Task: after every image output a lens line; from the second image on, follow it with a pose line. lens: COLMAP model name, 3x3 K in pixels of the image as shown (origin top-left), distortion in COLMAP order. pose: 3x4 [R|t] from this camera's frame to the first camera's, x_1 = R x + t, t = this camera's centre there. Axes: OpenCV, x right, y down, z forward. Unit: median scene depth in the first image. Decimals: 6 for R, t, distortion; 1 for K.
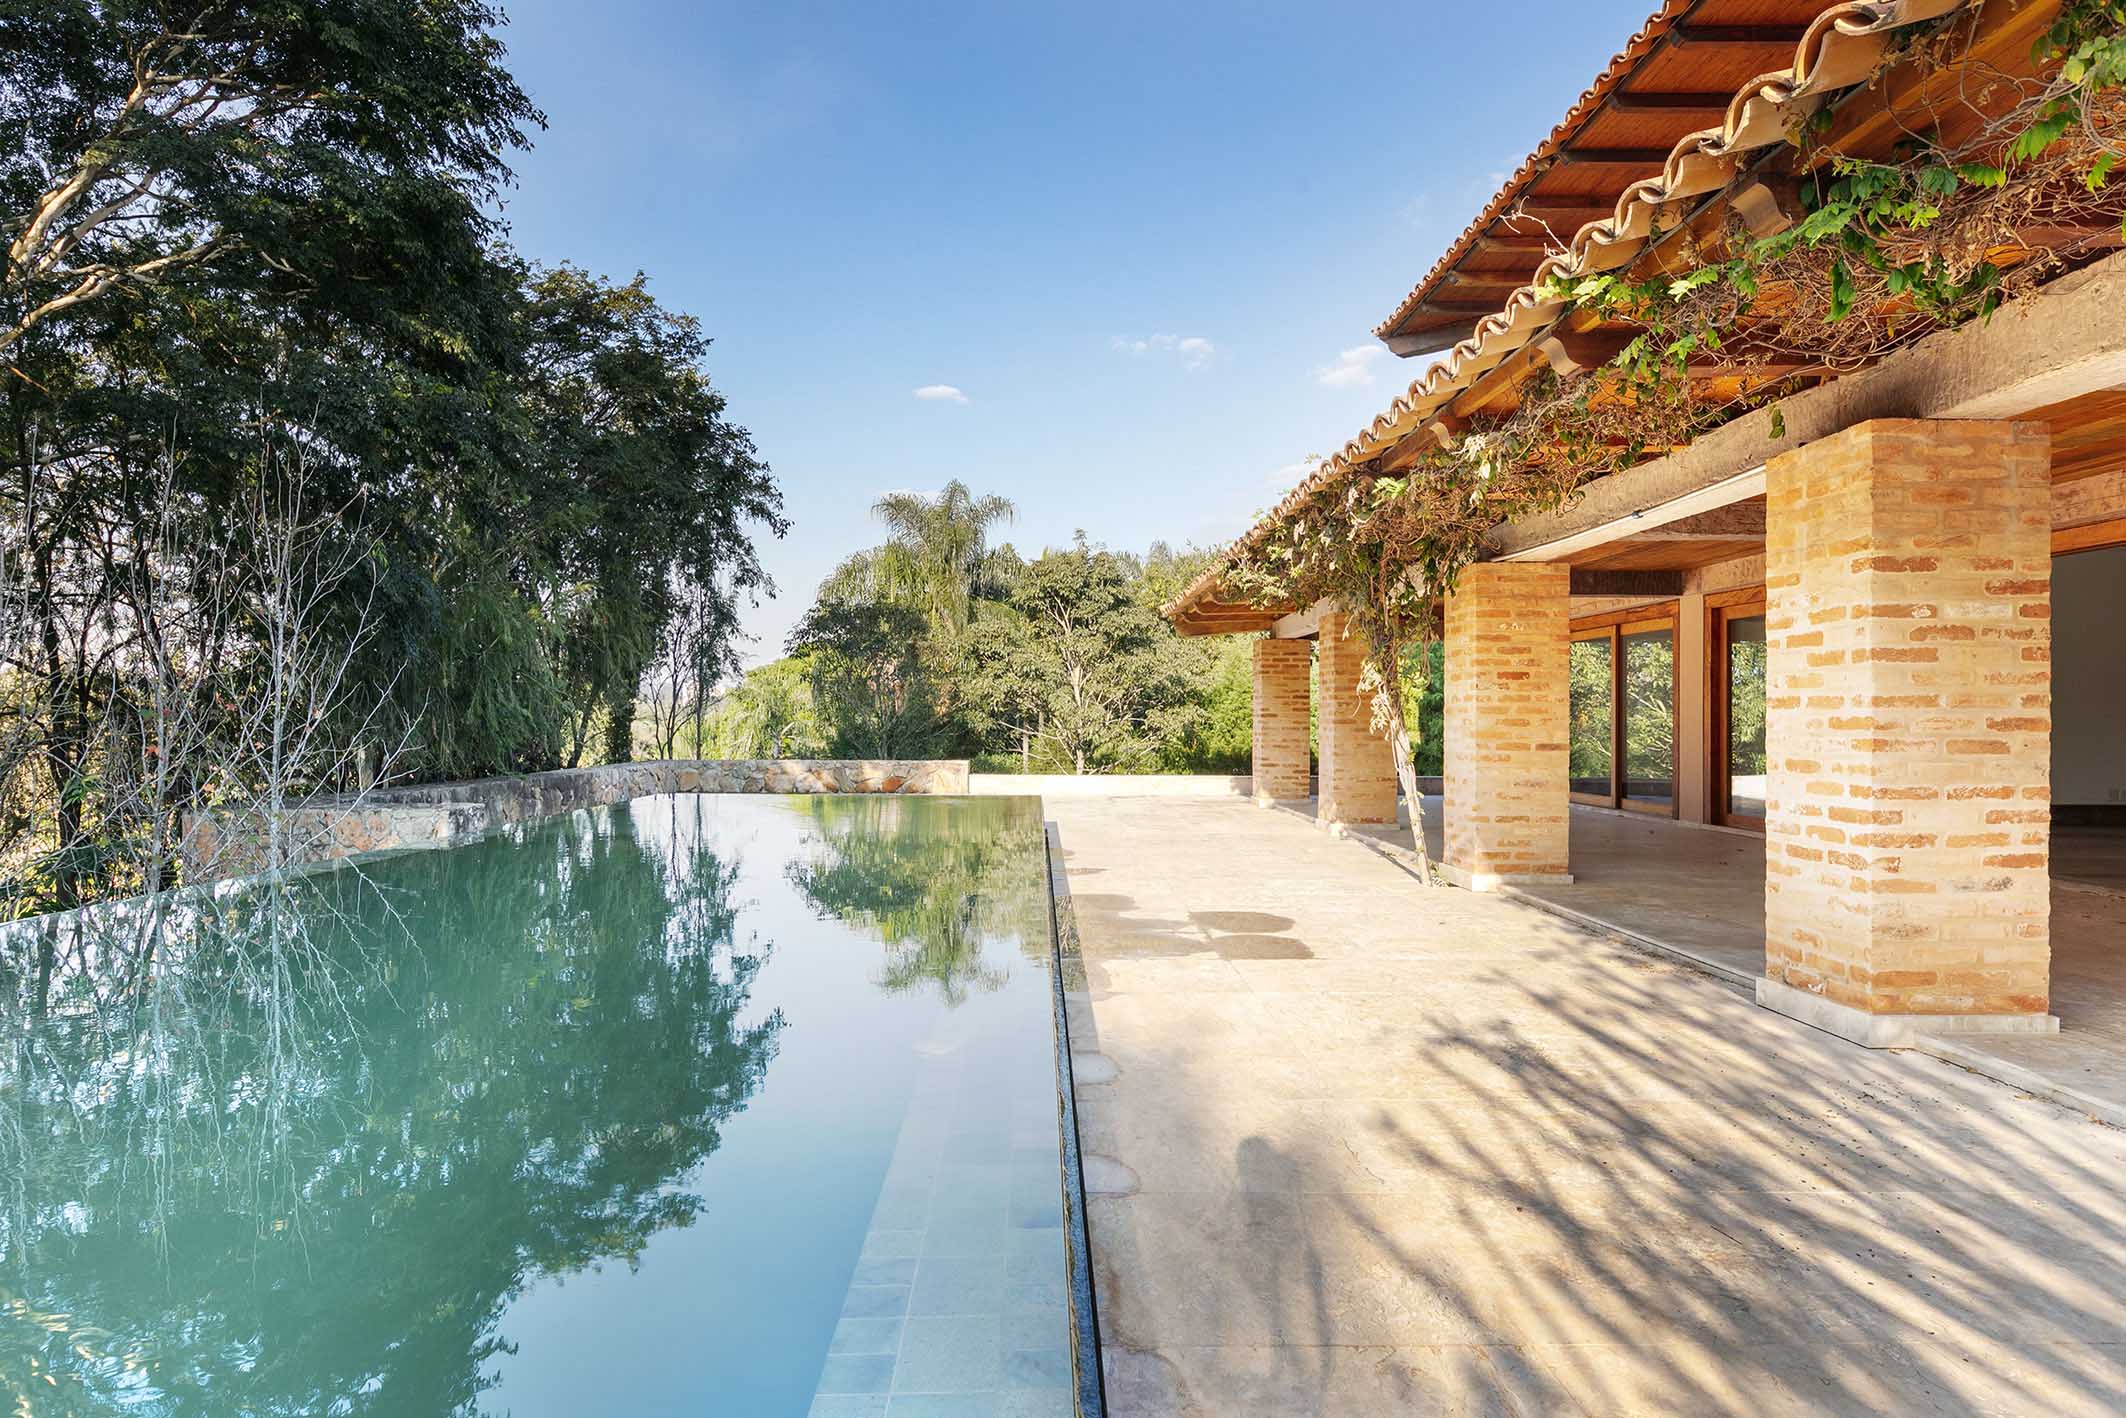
lens RADIAL K [[1247.6, 0, 1046.3], [0, 1247.6, 714.2], [0, 0, 1]] dist [0.005672, 0.001268]
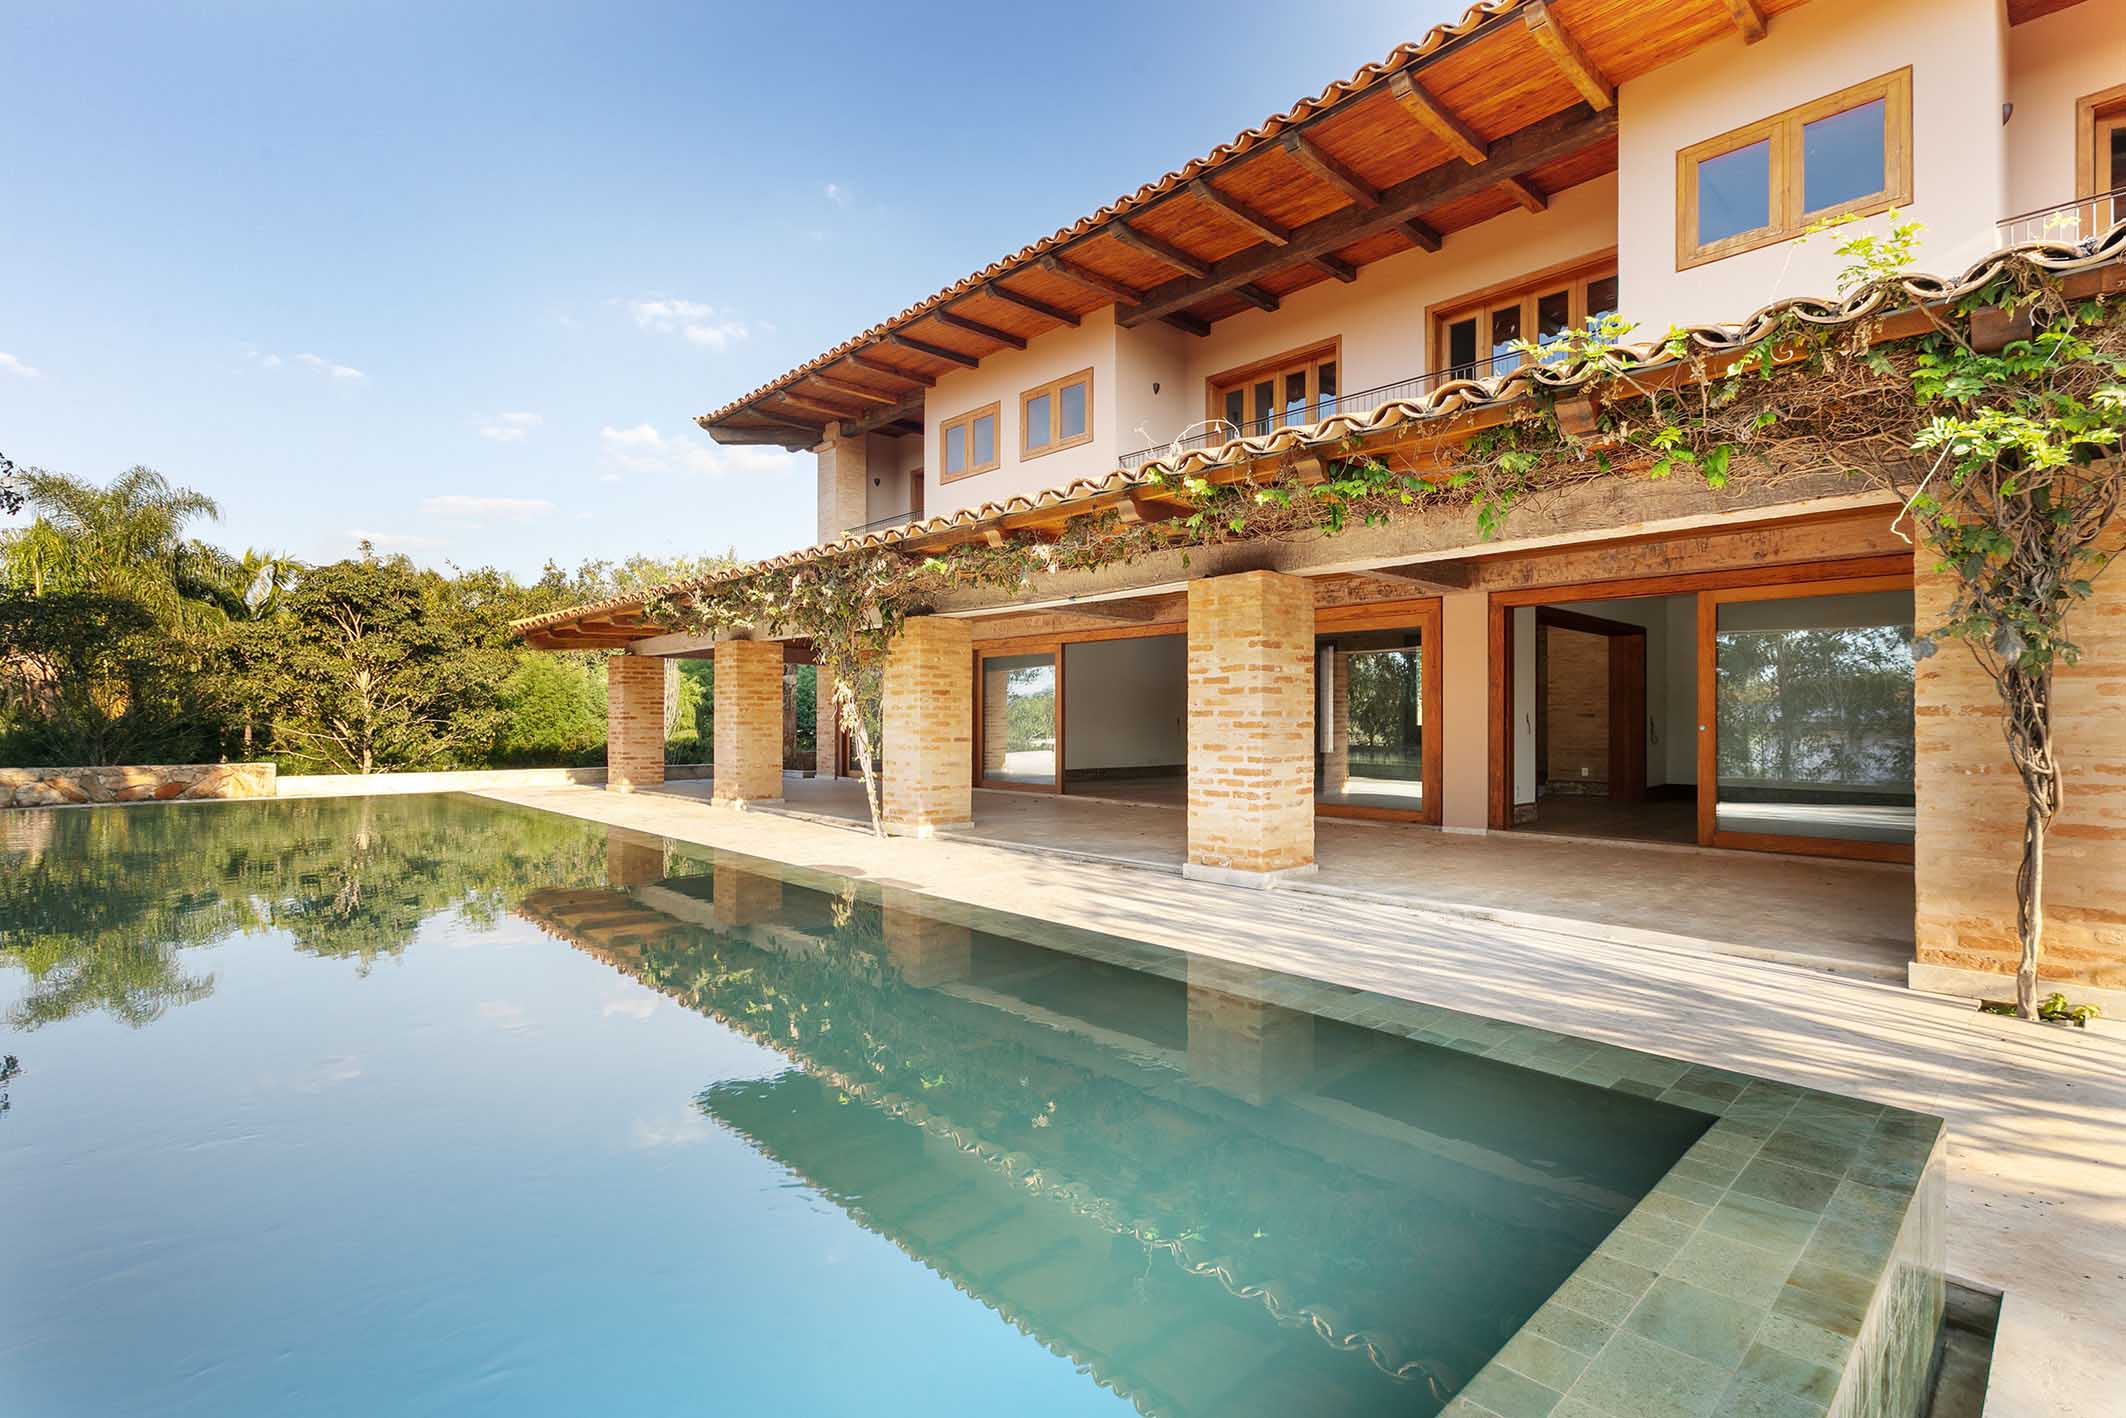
lens RADIAL K [[956.6, 0, 1047.7], [0, 956.6, 720.5], [0, 0, 1]] dist [-0.000505, -0.000492]
pose [[0.753133, -0.002622, 0.657863, -0.289905], [-0.001064, 0.999986, 0.005203, -0.003456], [-0.657867, -0.004619, 0.753120, 0.044960]]
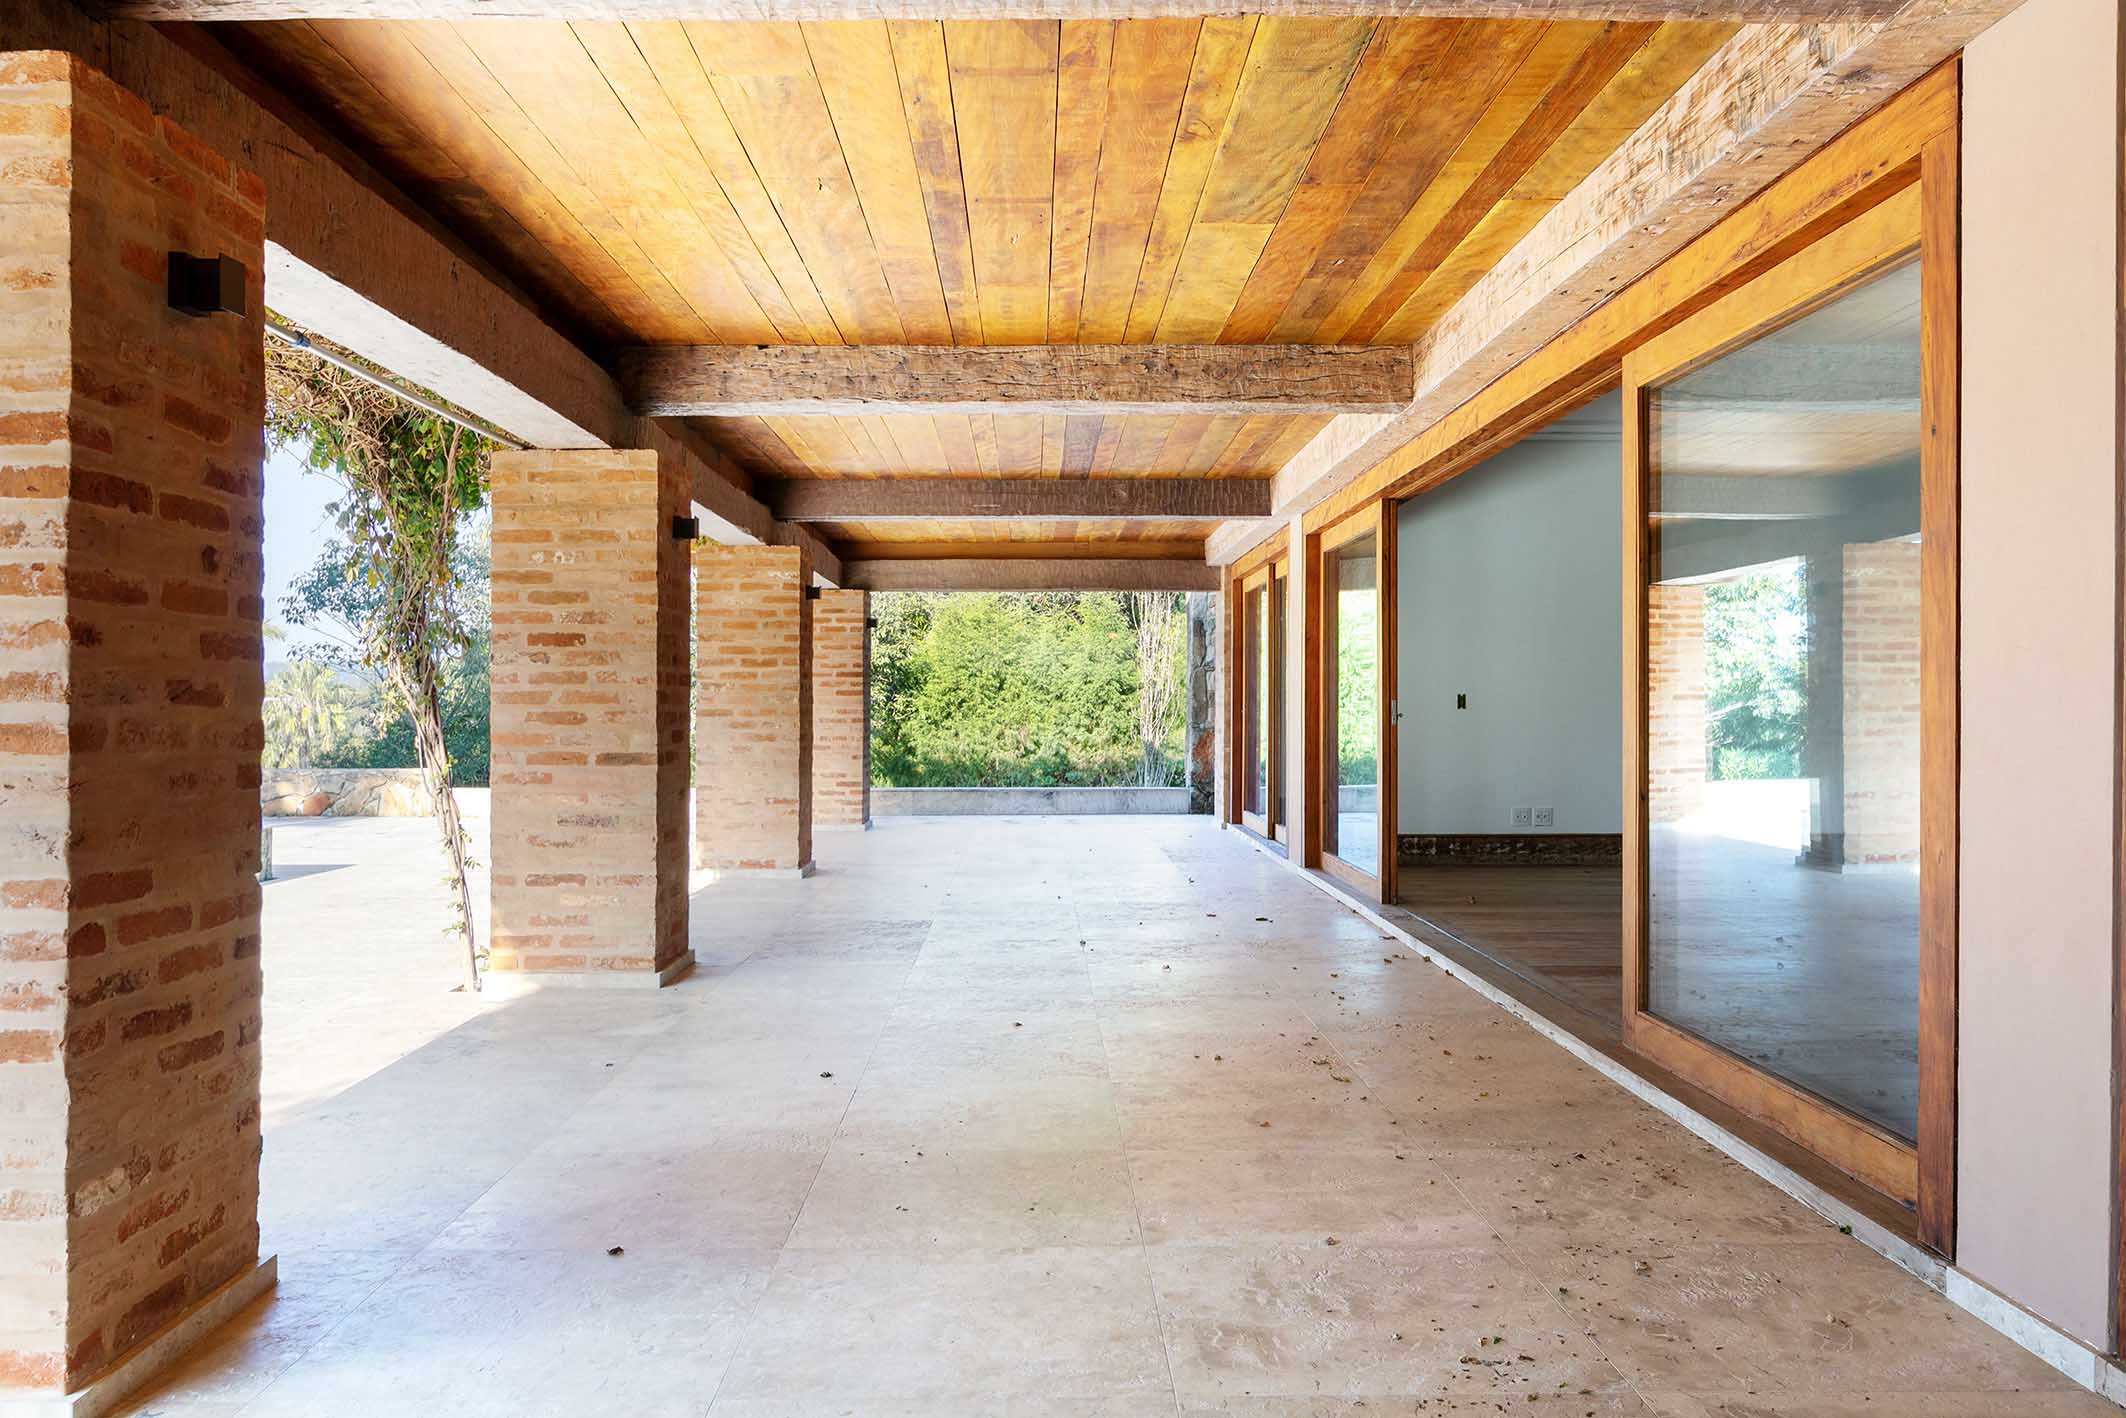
lens RADIAL K [[1590.5, 0, 1066.3], [0, 1590.5, 701.8], [0, 0, 1]] dist [0.000571, -0.002977]
pose [[0.999020, -0.005191, -0.043956, 0.651426], [0.005367, 0.999978, 0.003894, -0.002773], [0.043935, -0.004126, 0.999026, 0.251205]]
